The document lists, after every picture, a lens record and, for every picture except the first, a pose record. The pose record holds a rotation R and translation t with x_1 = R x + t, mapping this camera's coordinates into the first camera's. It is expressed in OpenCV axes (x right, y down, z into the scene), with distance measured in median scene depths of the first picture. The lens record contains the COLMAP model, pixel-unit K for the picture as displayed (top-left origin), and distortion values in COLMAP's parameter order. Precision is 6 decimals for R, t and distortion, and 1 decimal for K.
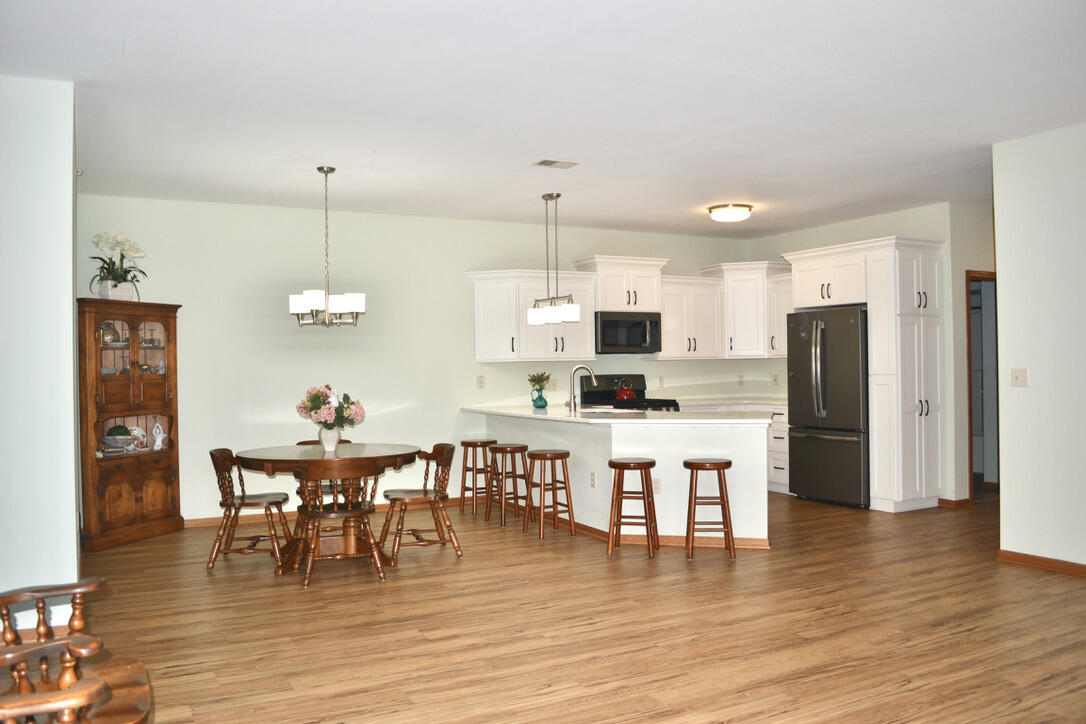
lens RADIAL K [[882.3, 0, 543.0], [0, 882.3, 362.0], [0, 0, 1]] dist [-0.076442, 0.012740]
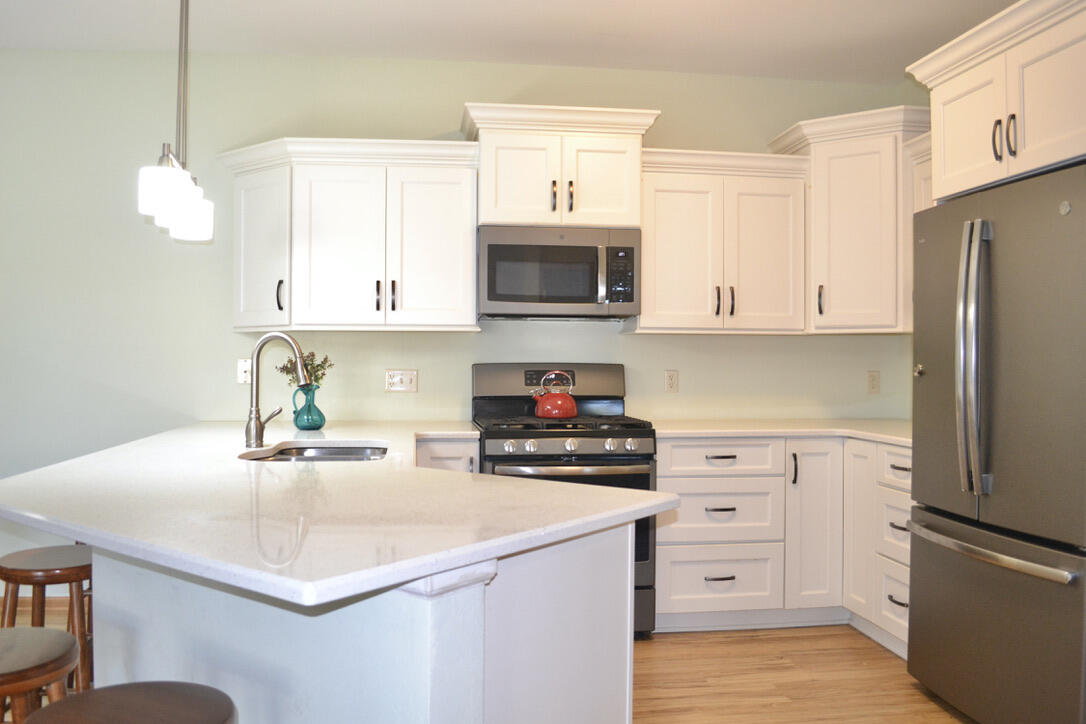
lens RADIAL K [[882.3, 0, 543.0], [0, 882.3, 362.0], [0, 0, 1]] dist [-0.076442, 0.012740]
pose [[0.937362, 0.018380, -0.347873, 0.271763], [-0.015962, 0.999824, 0.009815, 0.010272], [0.347992, -0.003648, 0.937490, 0.607403]]
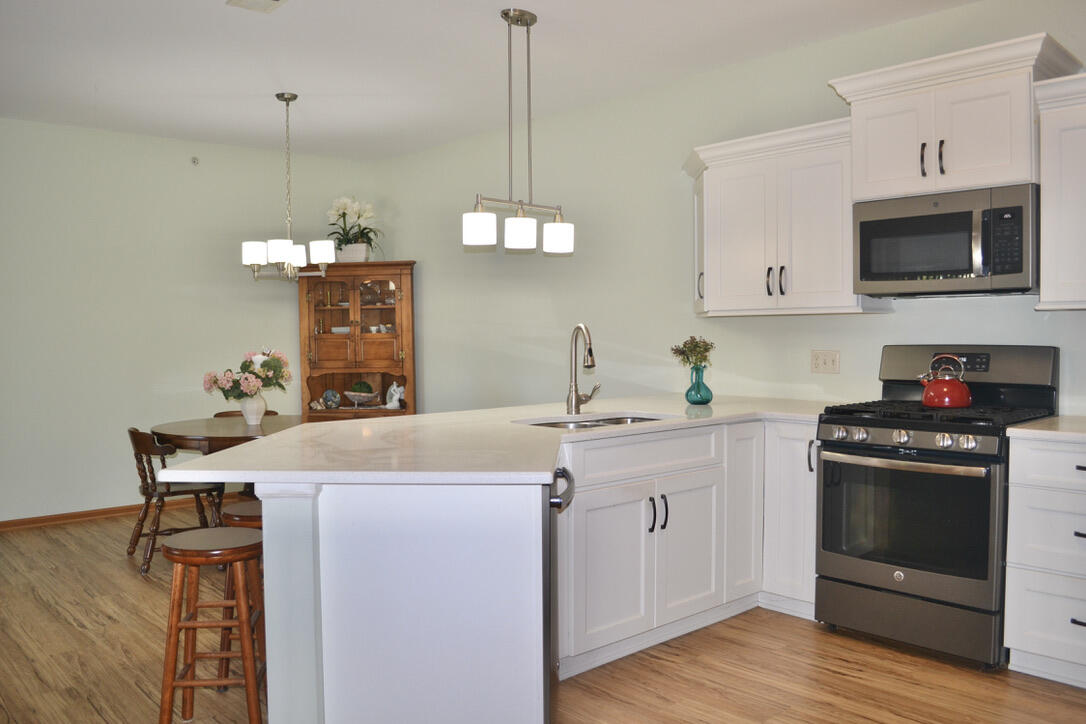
lens RADIAL K [[882.3, 0, 543.0], [0, 882.3, 362.0], [0, 0, 1]] dist [-0.076442, 0.012740]
pose [[0.248333, 0.043014, -0.967719, 0.484459], [0.009333, 0.998861, 0.046793, 0.001379], [0.968630, -0.020652, 0.247649, 0.775793]]
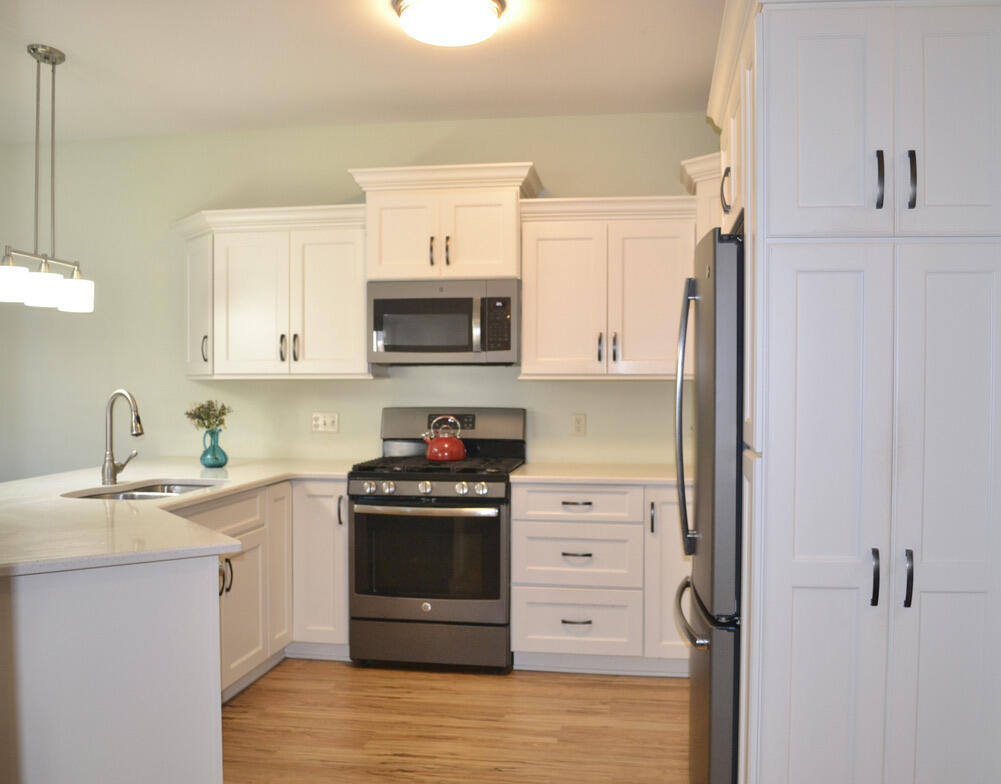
lens RADIAL K [[940.0, 0, 522.6], [0, 940.0, 397.1], [0, 0, 1]] dist [-0.071749, -0.005723]
pose [[0.807237, 0.026419, -0.589635, 0.478134], [-0.009380, 0.999446, 0.031939, -0.009831], [0.590152, -0.020252, 0.807038, 0.653333]]
